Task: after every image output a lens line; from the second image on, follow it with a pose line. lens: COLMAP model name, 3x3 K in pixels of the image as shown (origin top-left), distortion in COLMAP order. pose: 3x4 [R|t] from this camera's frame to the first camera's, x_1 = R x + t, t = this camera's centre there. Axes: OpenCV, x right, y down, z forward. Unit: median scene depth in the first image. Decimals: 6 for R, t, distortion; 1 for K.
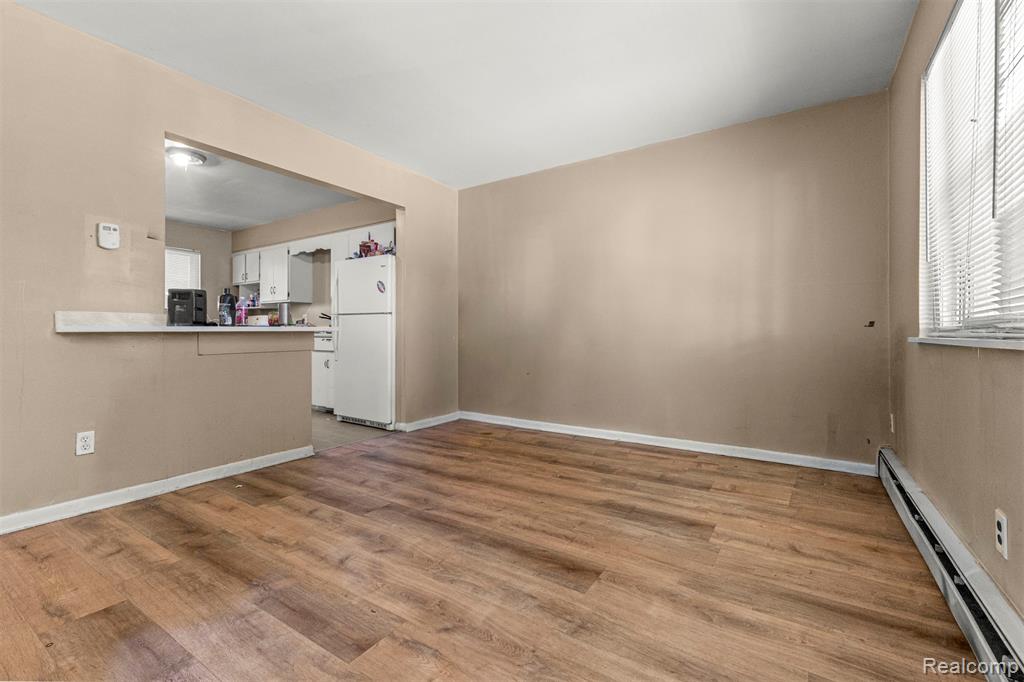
lens RADIAL K [[441.2, 0, 509.8], [0, 441.2, 337.5], [0, 0, 1]] dist [0.003447, -0.000436]
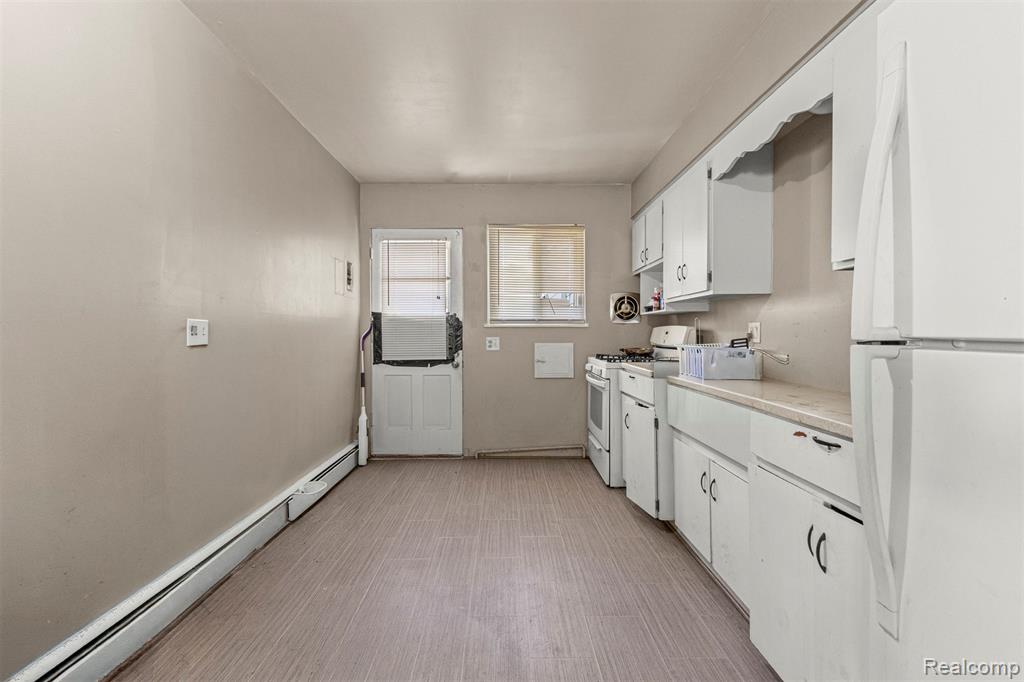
lens RADIAL K [[441.2, 0, 509.8], [0, 441.2, 337.5], [0, 0, 1]] dist [0.003447, -0.000436]
pose [[0.552699, 0.005475, -0.833363, -0.252090], [-0.003825, 0.999985, 0.004033, -0.040632], [0.833372, 0.000958, 0.552711, 0.597186]]
